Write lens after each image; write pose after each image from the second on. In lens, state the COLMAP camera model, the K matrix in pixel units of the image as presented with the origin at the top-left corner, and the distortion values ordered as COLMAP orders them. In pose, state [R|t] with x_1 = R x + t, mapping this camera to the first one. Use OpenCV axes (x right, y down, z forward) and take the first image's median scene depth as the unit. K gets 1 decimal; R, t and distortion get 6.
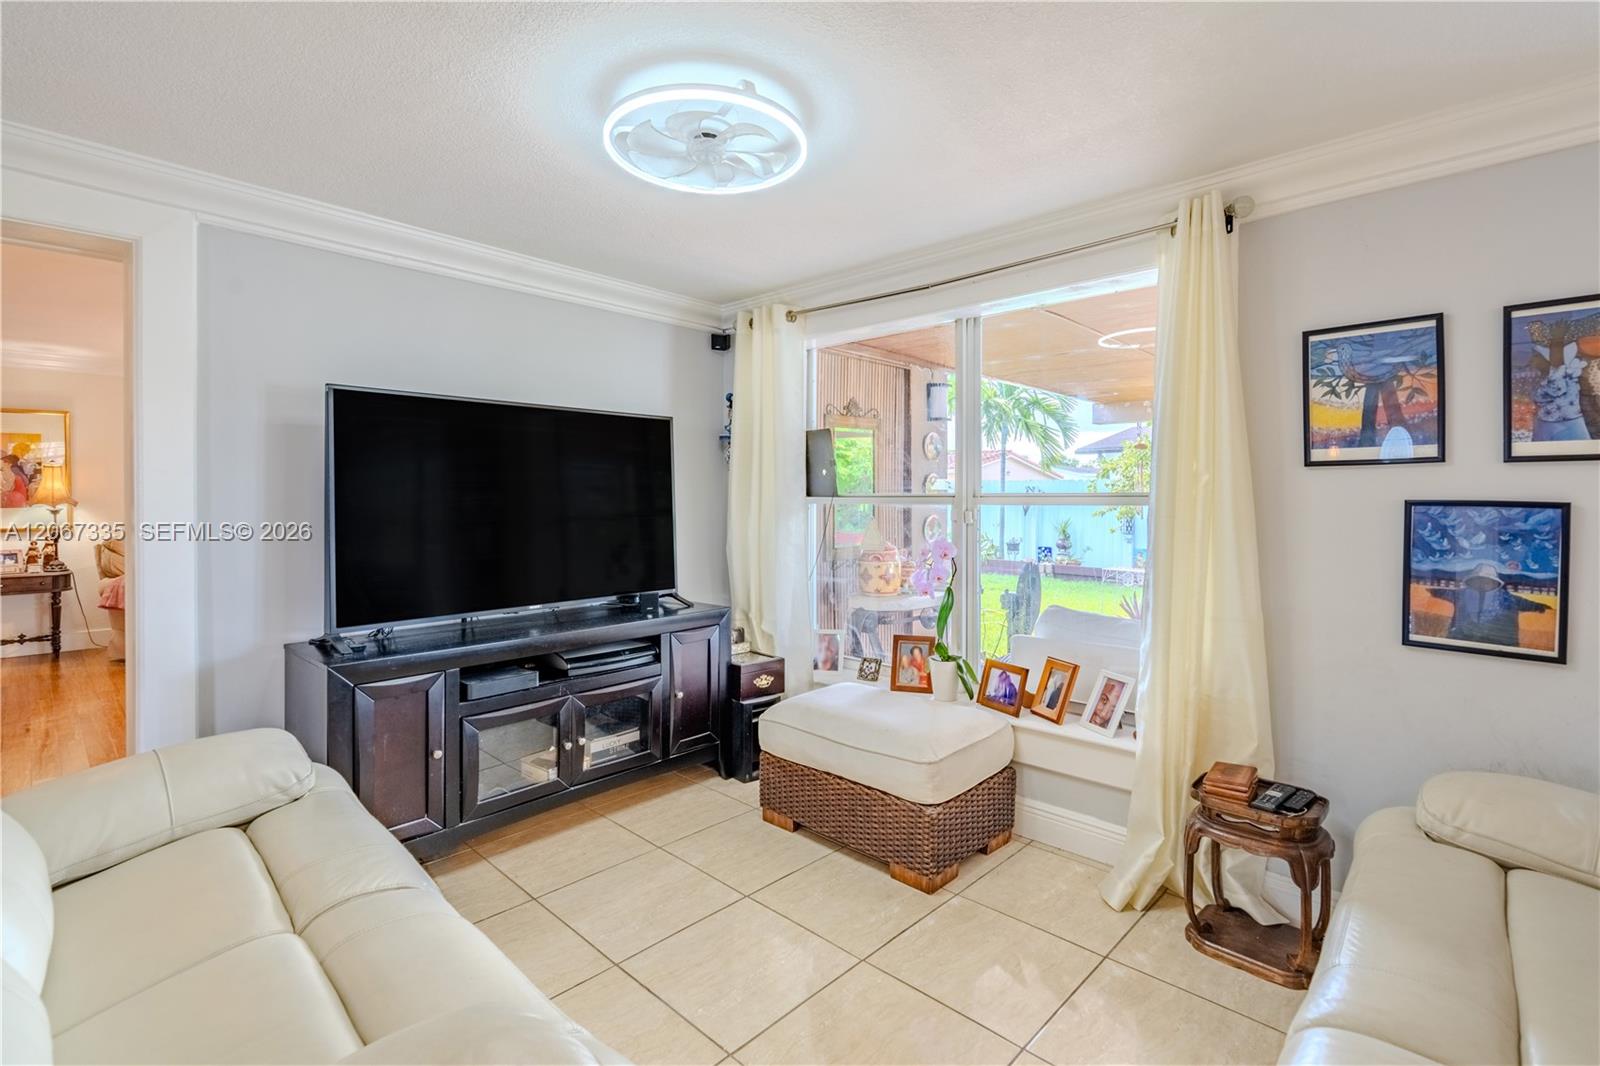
lens RADIAL K [[728.5, 0, 817.2], [0, 728.5, 500.8], [0, 0, 1]] dist [-0.001746, -0.000459]
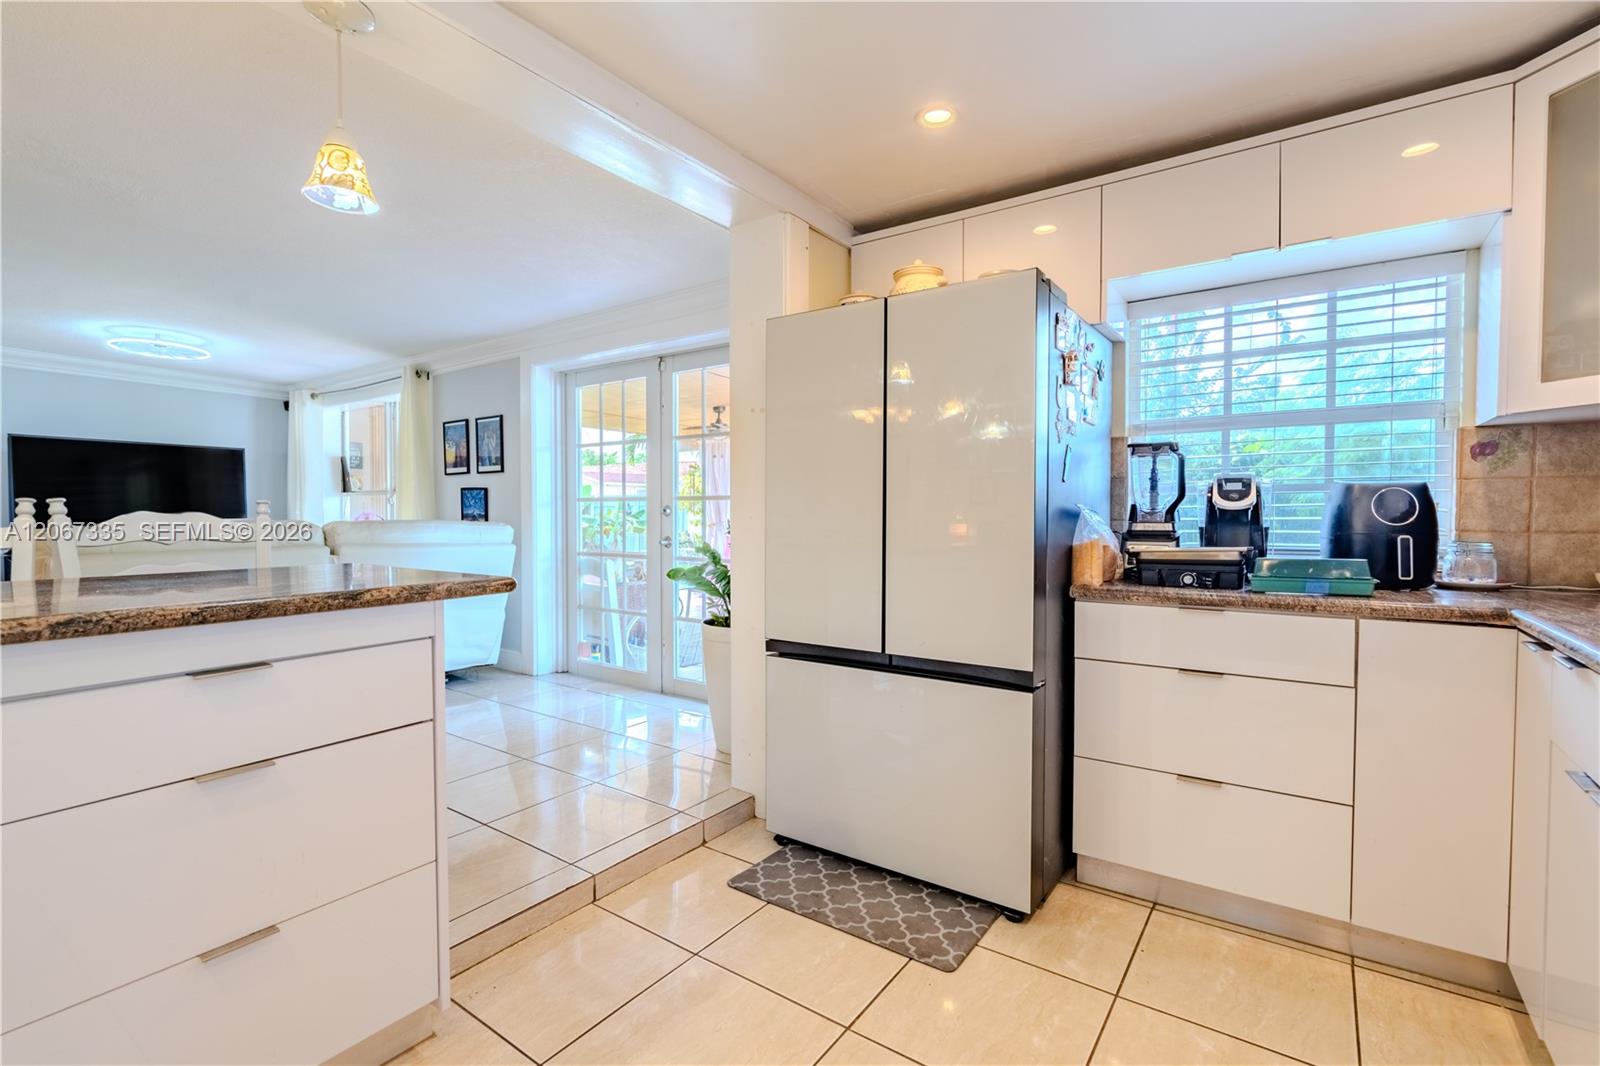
lens RADIAL K [[727.0, 0, 804.7], [0, 727.0, 533.0], [0, 0, 1]] dist [-0.004298, 0.000076]
pose [[0.990791, 0.002245, 0.135381, 1.197822], [-0.004589, 0.999845, 0.016999, 0.080391], [-0.135322, -0.017464, 0.990648, -1.286252]]
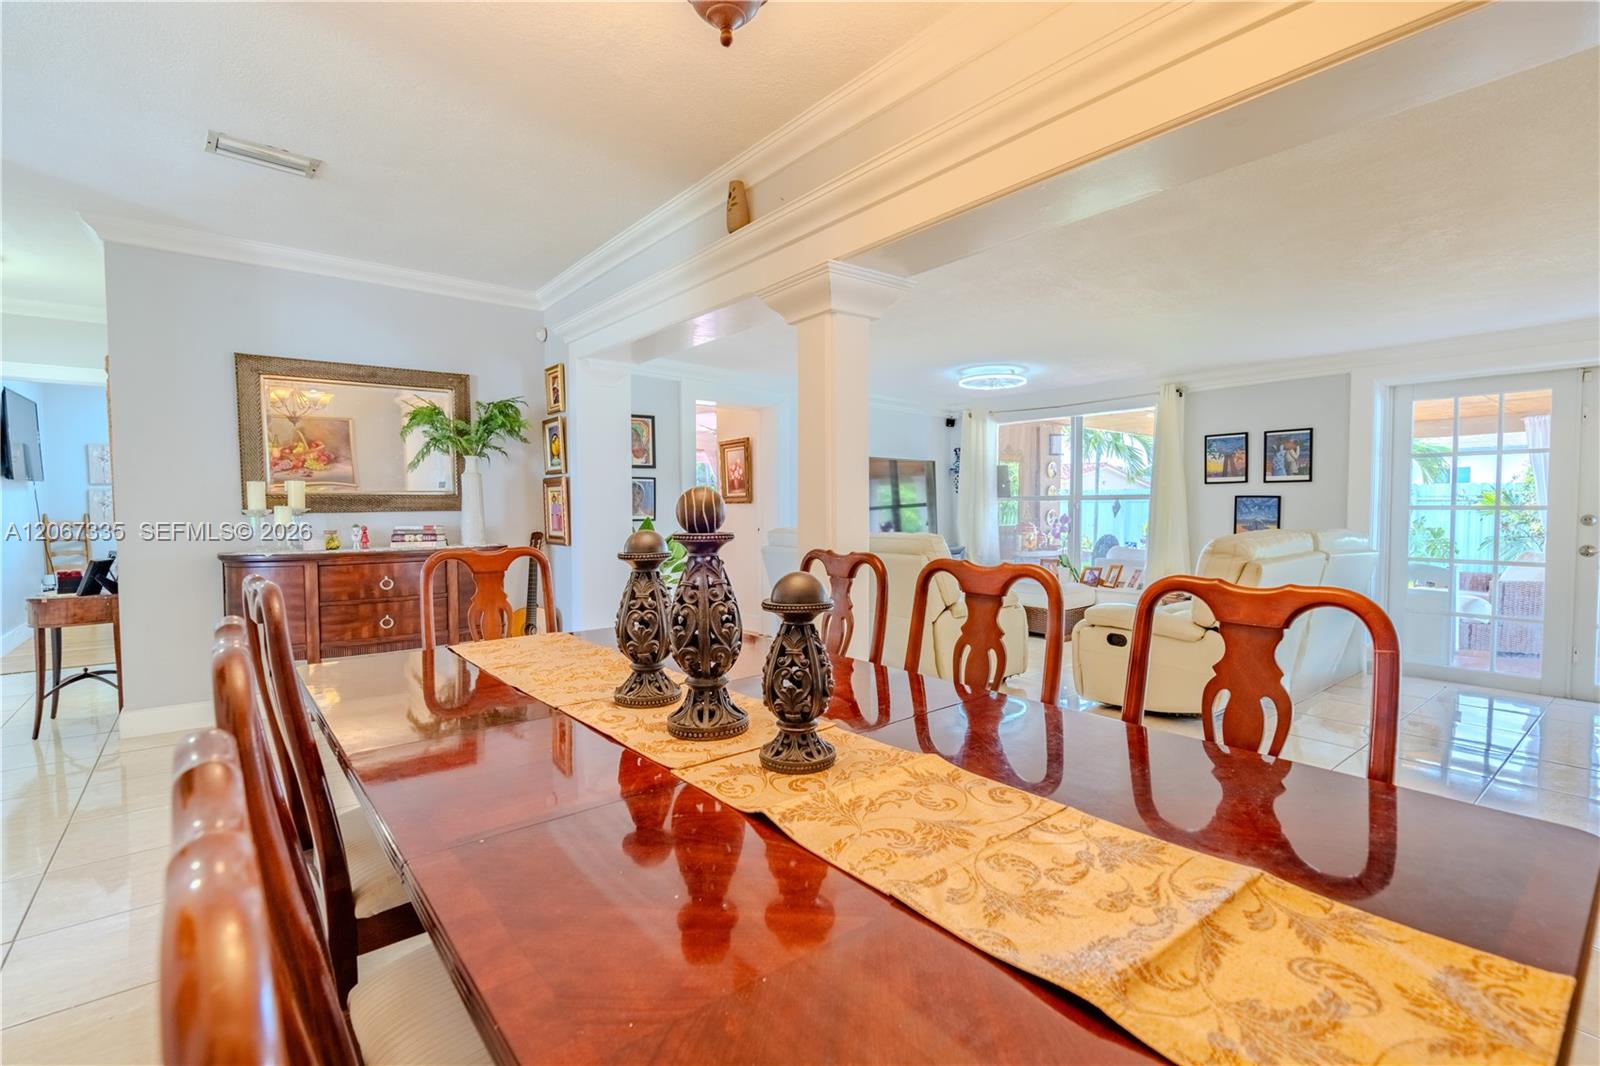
lens RADIAL K [[727.0, 0, 804.7], [0, 727.0, 533.0], [0, 0, 1]] dist [-0.004298, 0.000076]
pose [[0.991028, 0.007397, -0.133448, -0.360176], [-0.003555, 0.999573, 0.029009, 0.049410], [0.133605, -0.028275, 0.990631, -1.488097]]
